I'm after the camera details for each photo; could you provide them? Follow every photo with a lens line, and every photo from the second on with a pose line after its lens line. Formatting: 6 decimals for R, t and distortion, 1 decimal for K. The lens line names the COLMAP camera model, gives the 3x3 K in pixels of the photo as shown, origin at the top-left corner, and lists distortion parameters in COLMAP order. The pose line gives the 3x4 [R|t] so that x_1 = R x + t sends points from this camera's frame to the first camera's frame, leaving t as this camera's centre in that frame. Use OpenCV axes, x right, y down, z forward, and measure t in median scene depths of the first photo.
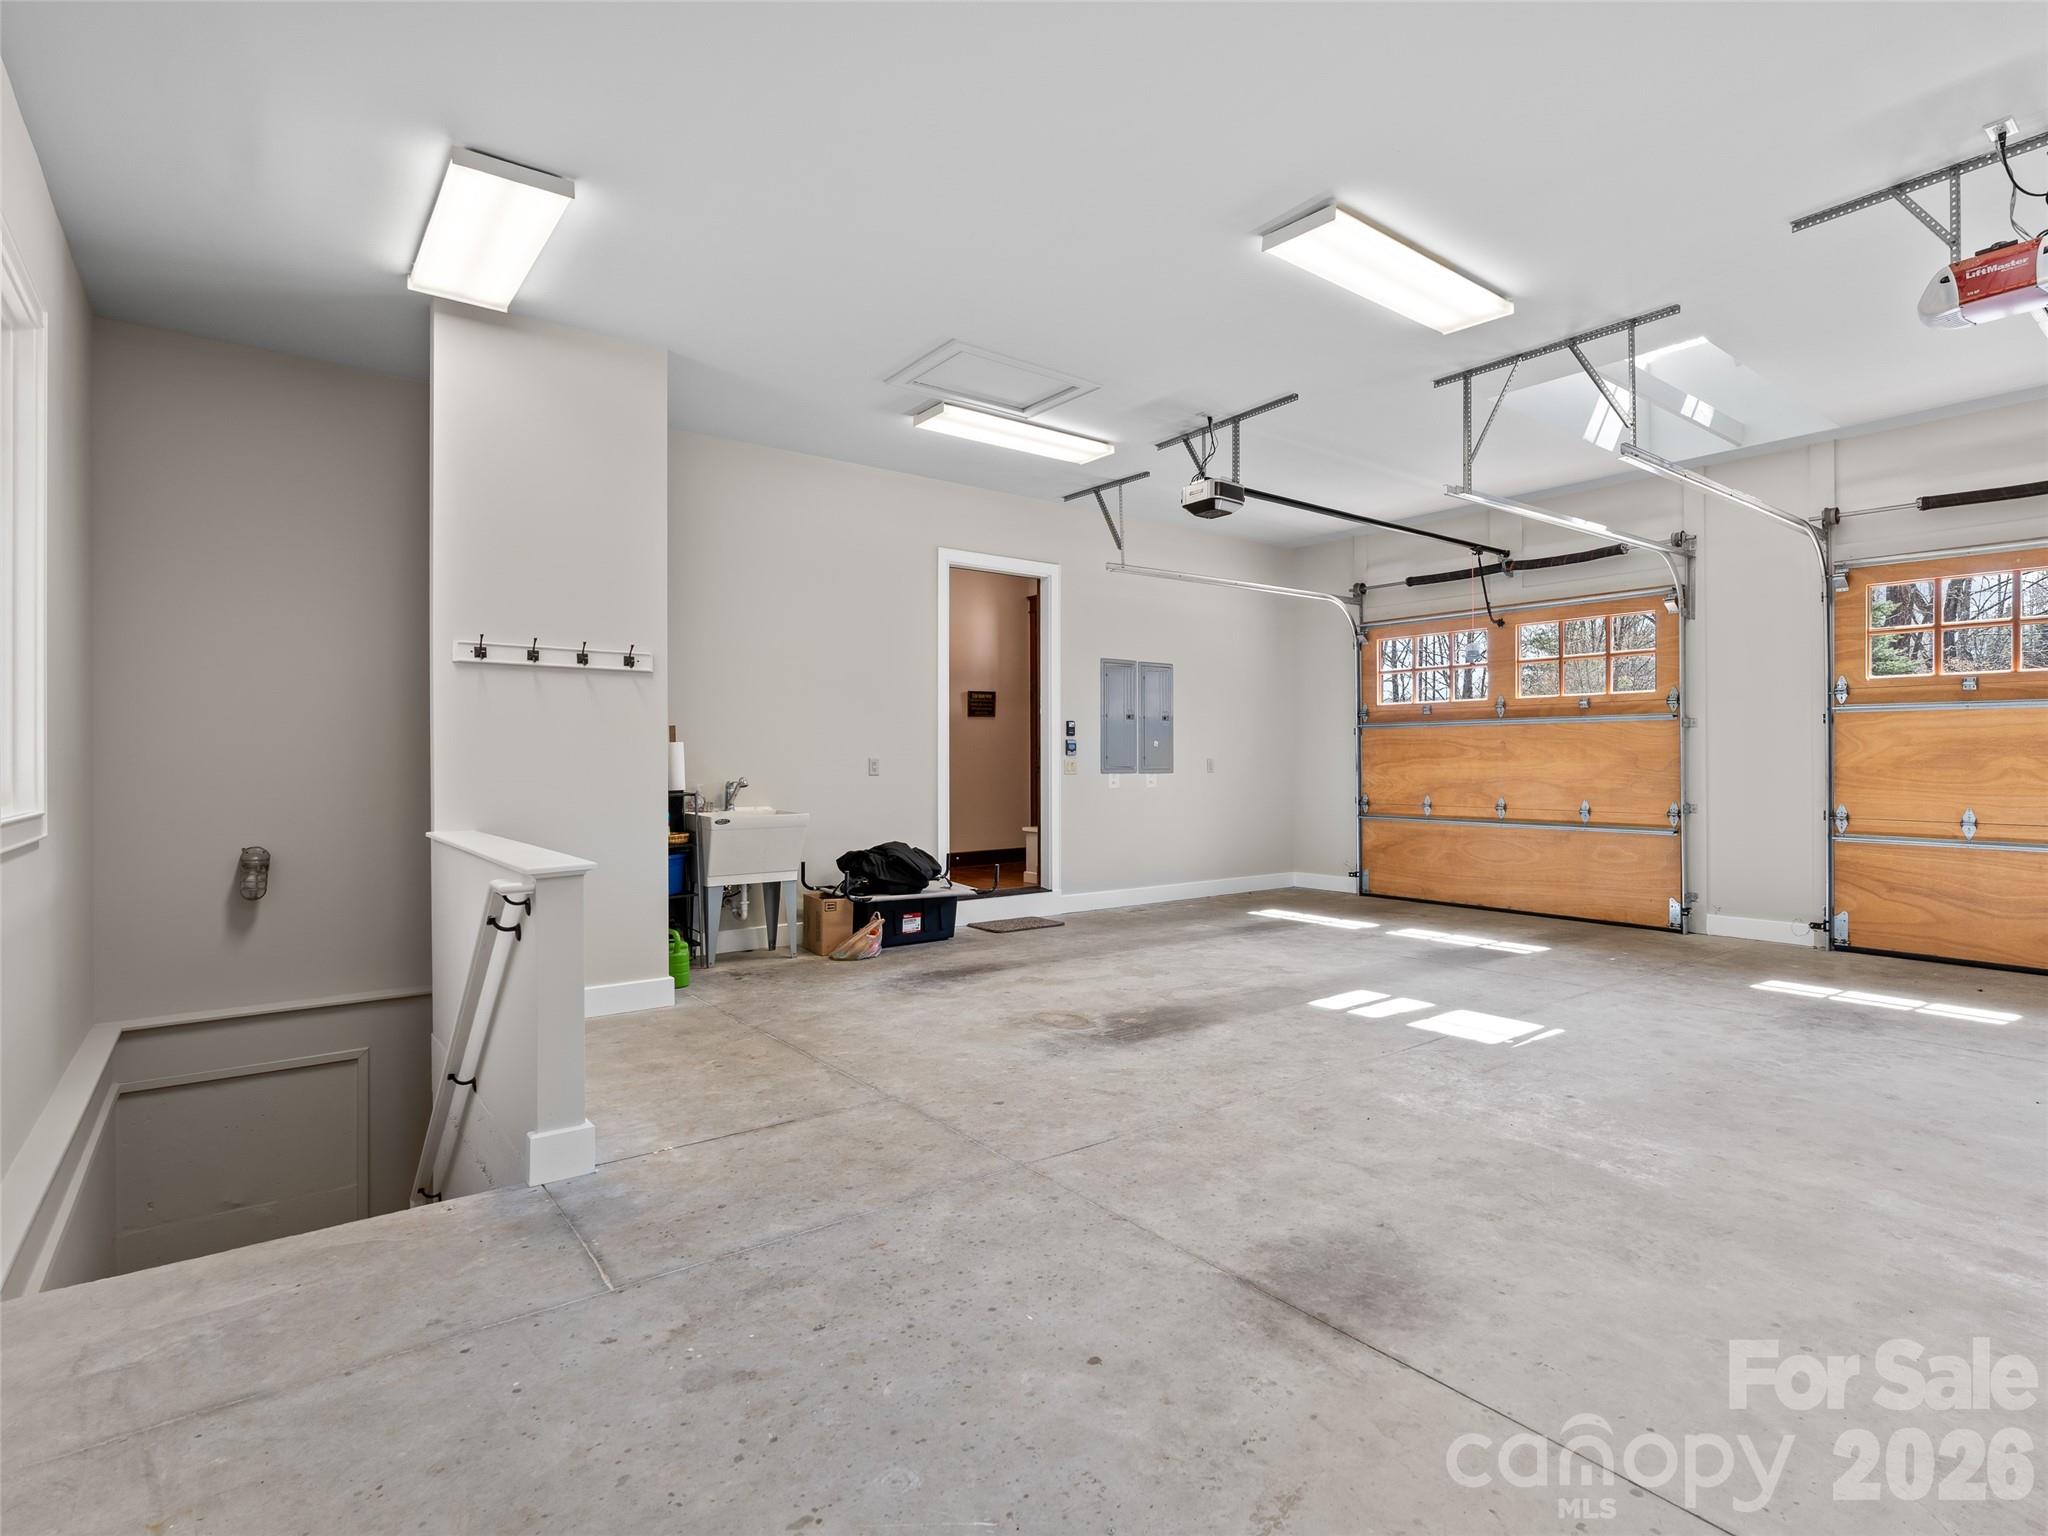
lens RADIAL K [[1045.3, 0, 1027.6], [0, 1045.3, 763.3], [0, 0, 1]] dist [-0.014261, 0.005240]
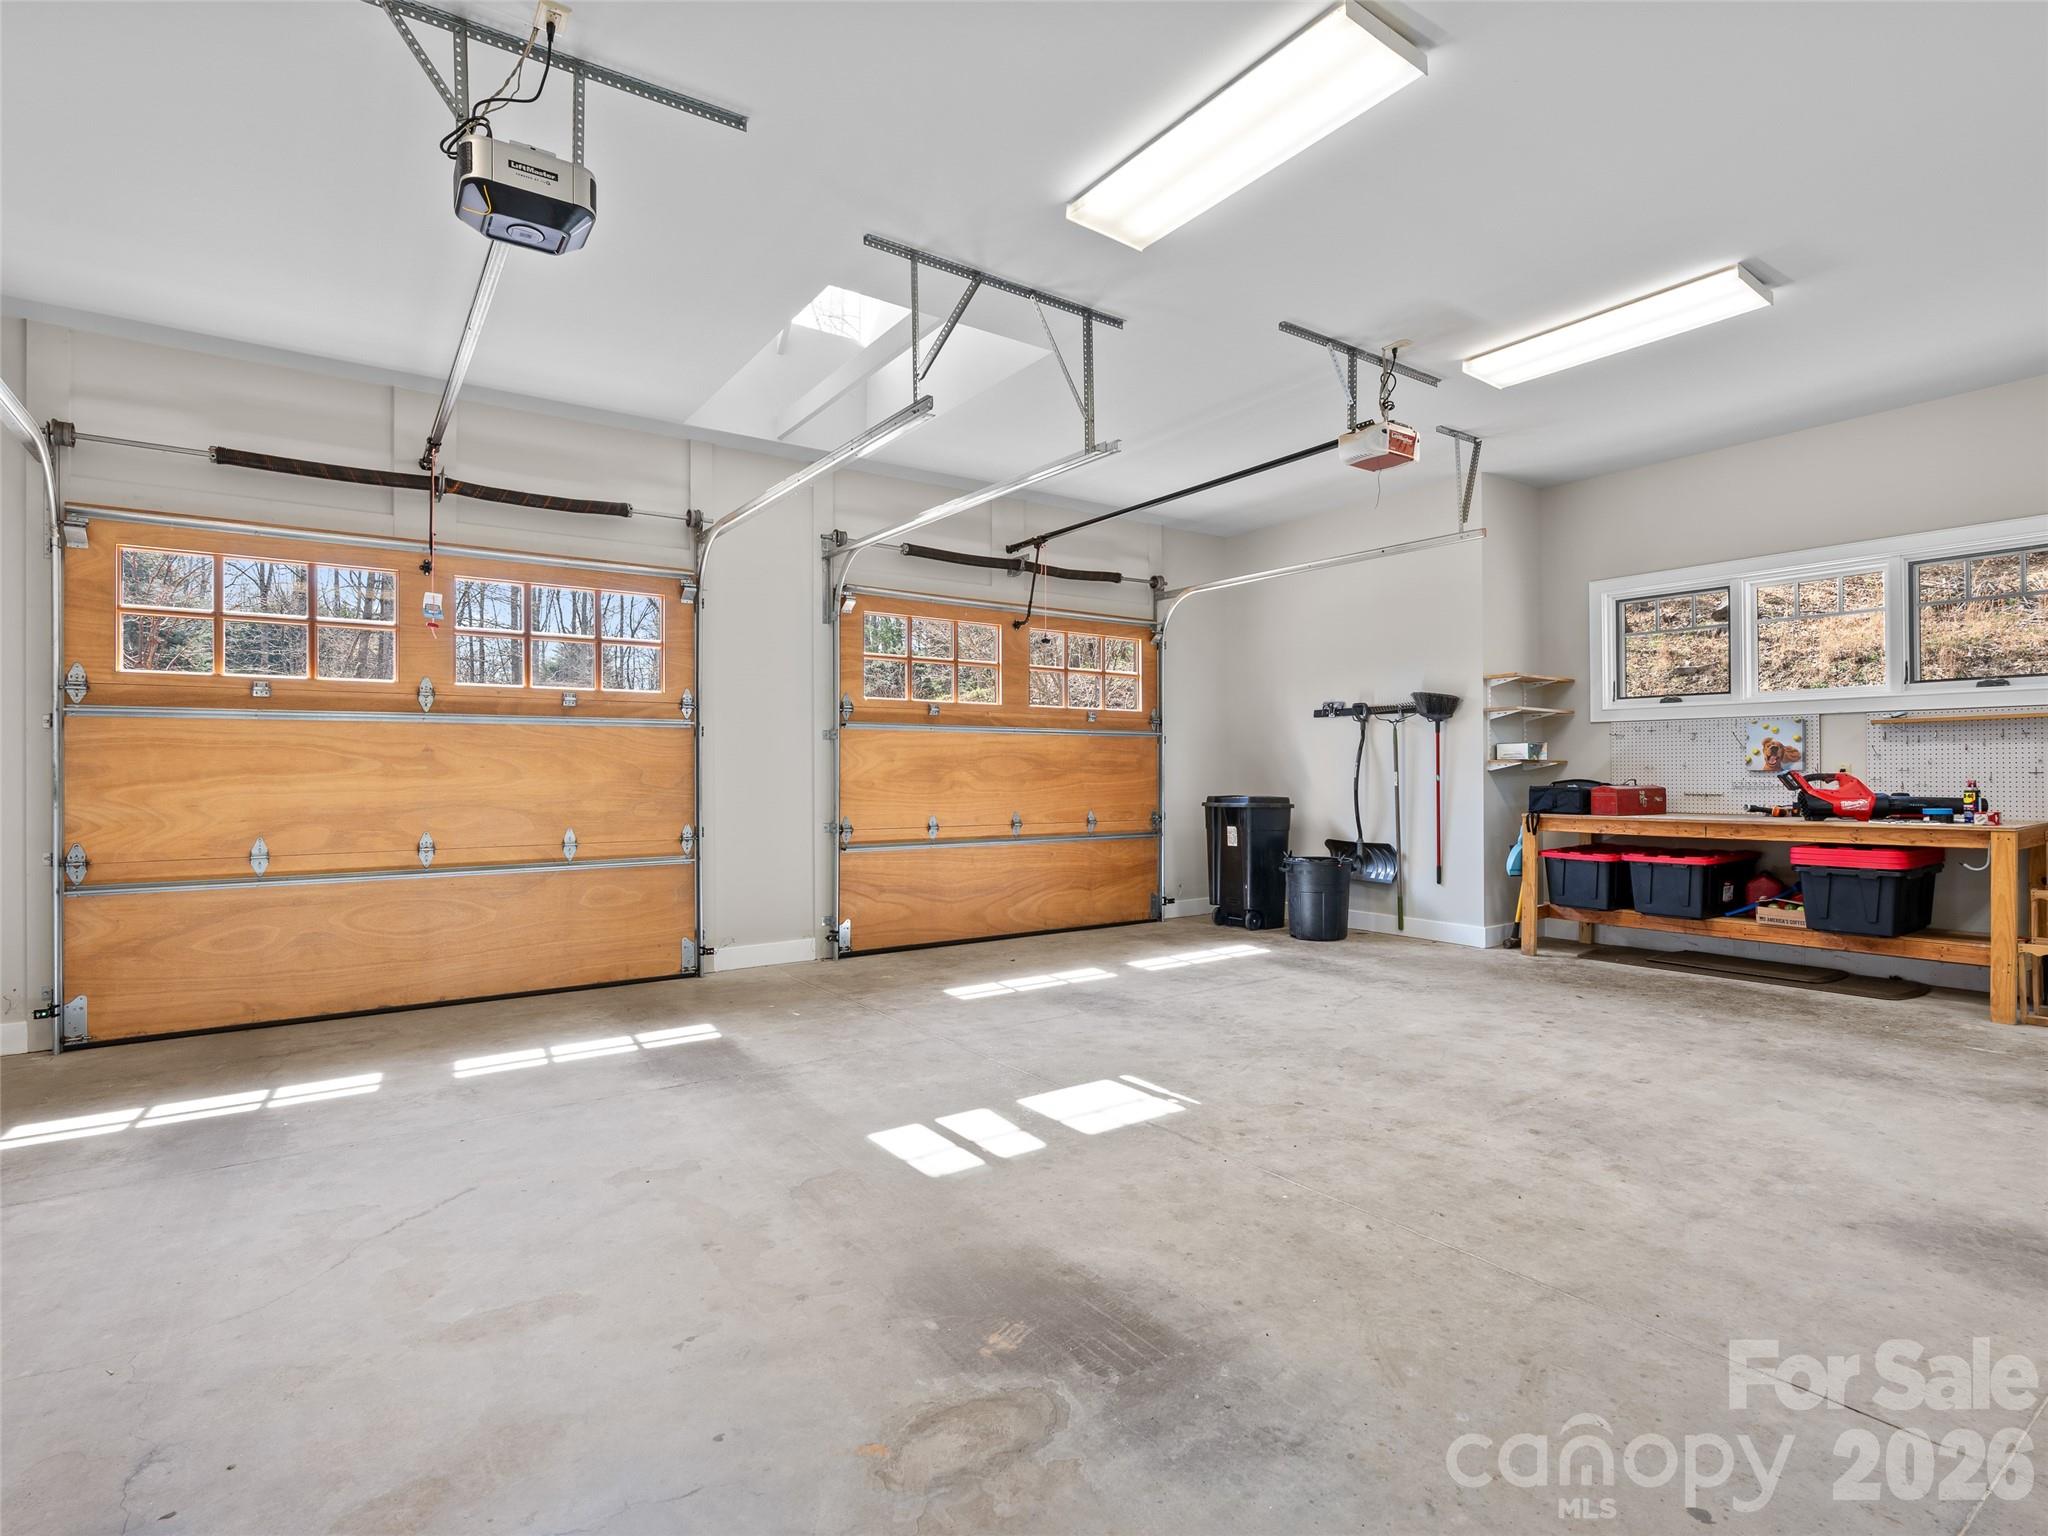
lens RADIAL K [[1101.2, 0, 1025.7], [0, 1101.2, 764.0], [0, 0, 1]] dist [-0.007789, 0.002110]
pose [[-0.034028, 0.010360, 0.999367, -0.324383], [0.008351, 0.999914, -0.010082, -0.000782], [-0.999386, 0.008003, -0.034112, 0.848010]]
